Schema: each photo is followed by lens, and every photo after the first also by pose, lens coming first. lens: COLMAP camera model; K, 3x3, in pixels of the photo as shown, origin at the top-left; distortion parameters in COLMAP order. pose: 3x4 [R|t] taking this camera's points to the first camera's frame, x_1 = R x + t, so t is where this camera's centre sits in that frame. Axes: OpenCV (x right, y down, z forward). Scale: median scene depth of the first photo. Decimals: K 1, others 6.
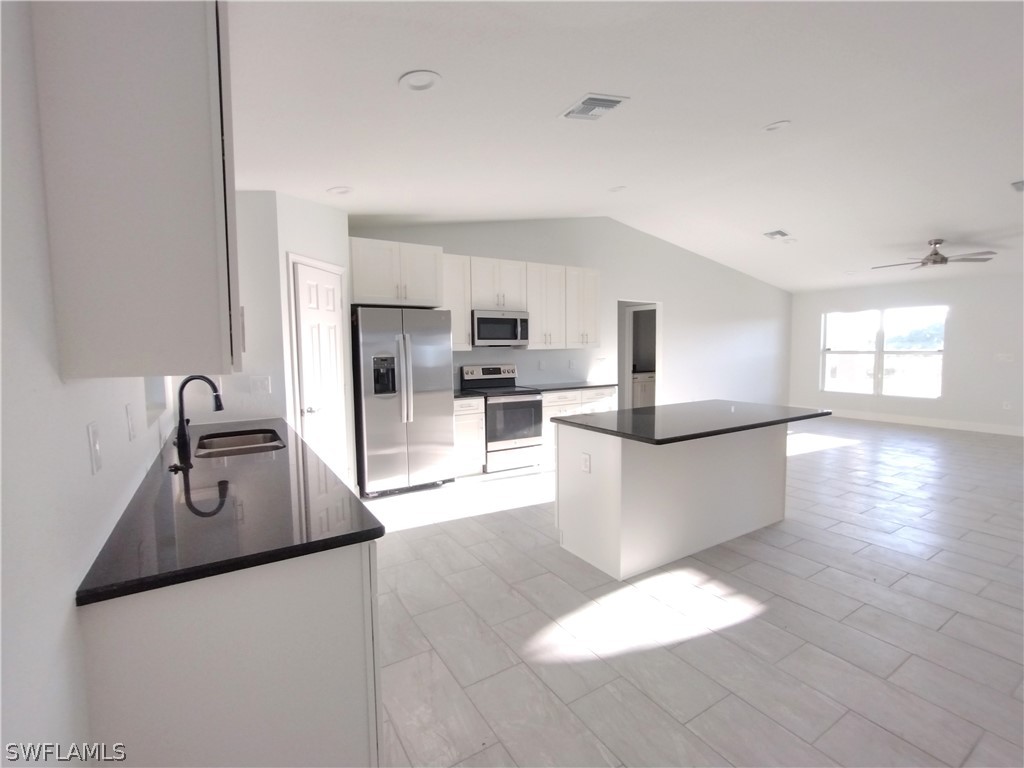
lens RADIAL K [[465.2, 0, 508.5], [0, 465.2, 381.7], [0, 0, 1]] dist [-0.000427, 0.000658]
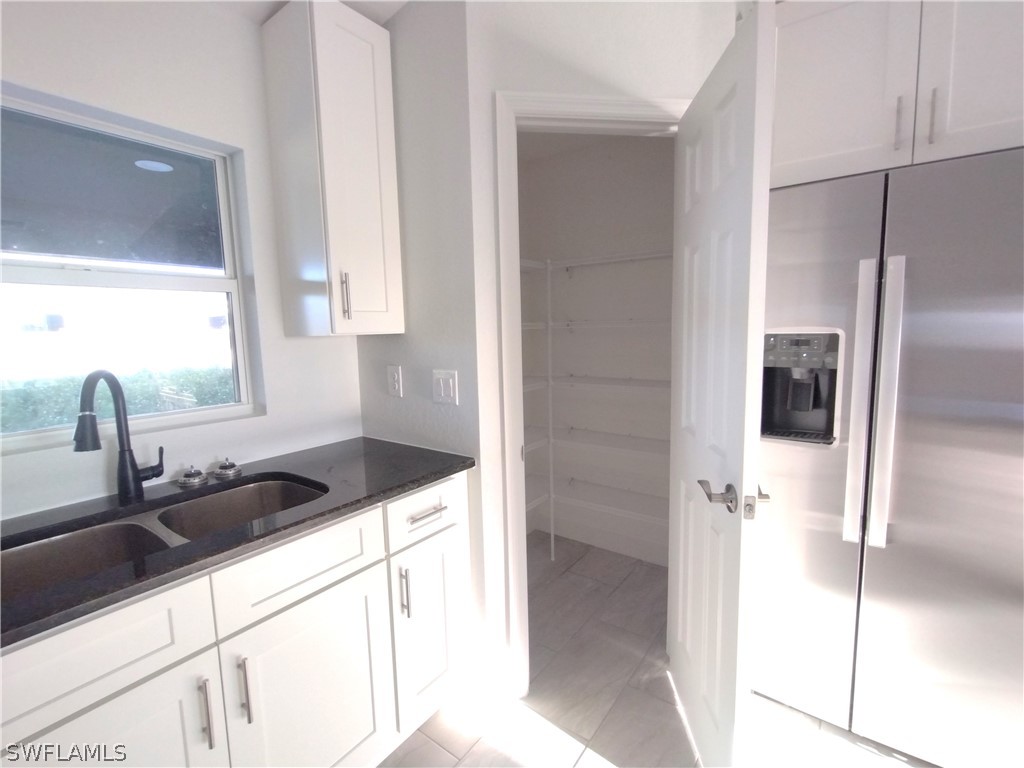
lens RADIAL K [[467.3, 0, 511.0], [0, 467.3, 378.6], [0, 0, 1]] dist [-0.003246, 0.000060]
pose [[0.369333, 0.107963, -0.923005, -0.022189], [-0.051588, 0.994079, 0.095634, -0.032970], [0.927864, 0.012296, 0.372715, 0.526760]]
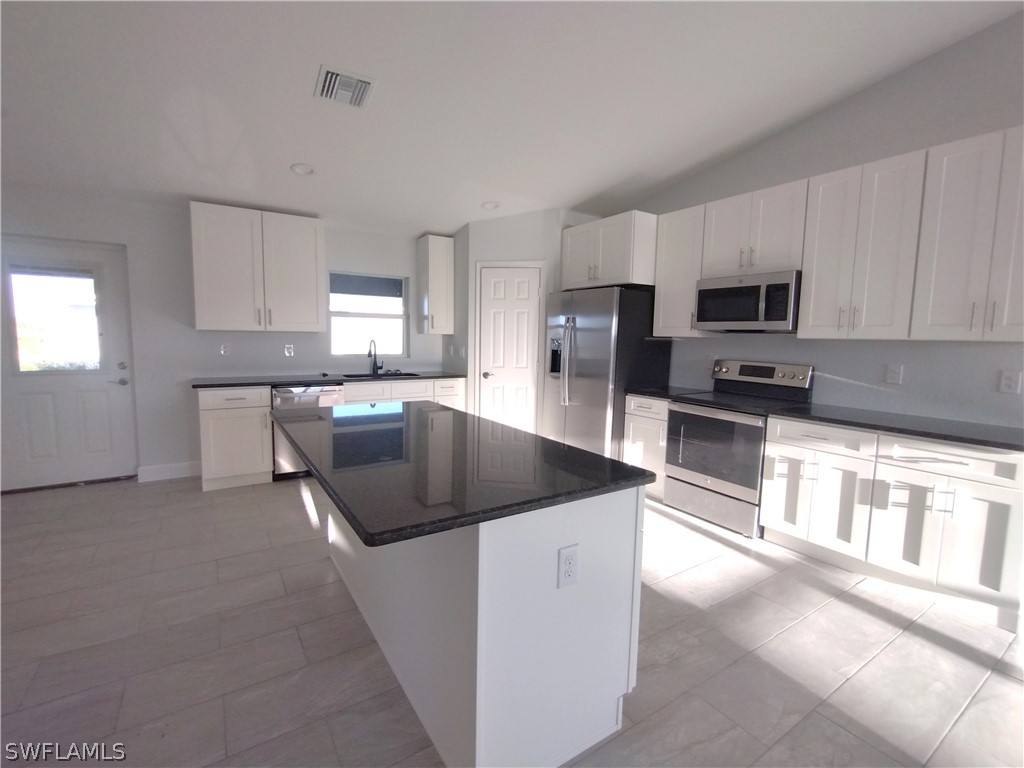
lens RADIAL K [[465.2, 0, 508.5], [0, 465.2, 381.7], [0, 0, 1]] dist [-0.000427, 0.000658]
pose [[0.017477, 0.110162, -0.993760, 0.620660], [-0.095085, 0.989590, 0.108028, -0.047050], [0.995316, 0.092604, 0.027770, 0.675903]]
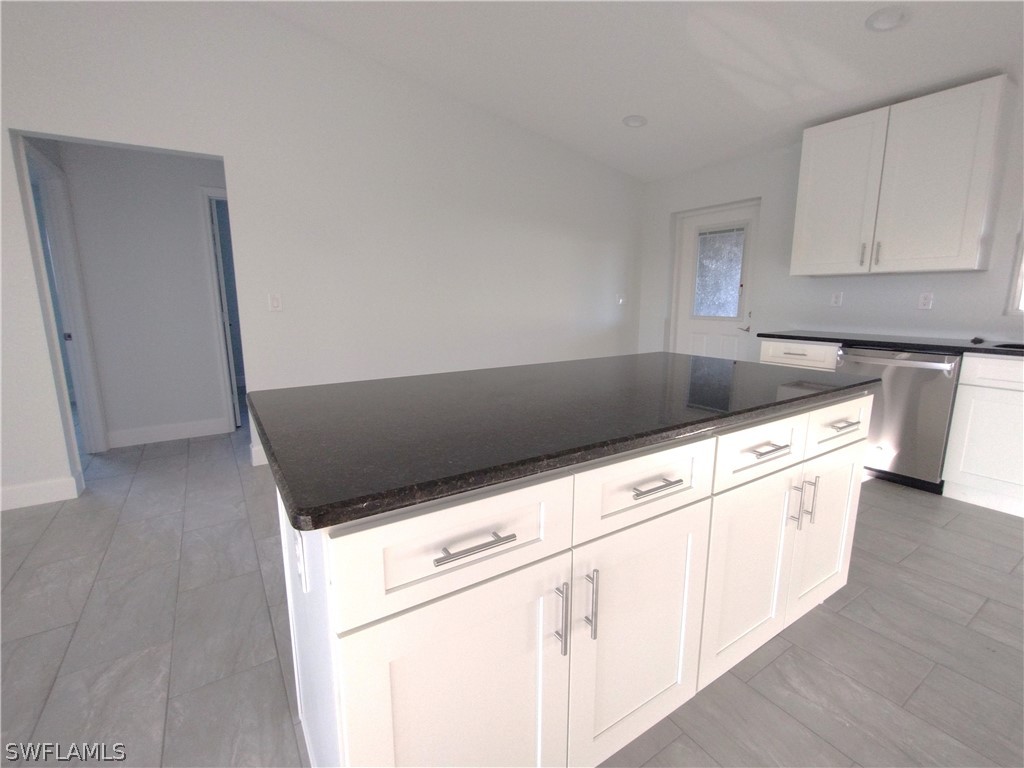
lens RADIAL K [[465.2, 0, 508.5], [0, 465.2, 381.7], [0, 0, 1]] dist [-0.000427, 0.000658]
pose [[-0.999814, 0.017158, -0.008811, 0.293813], [0.014332, 0.966577, 0.255976, -0.032420], [0.012908, 0.255802, -0.966643, 0.888418]]
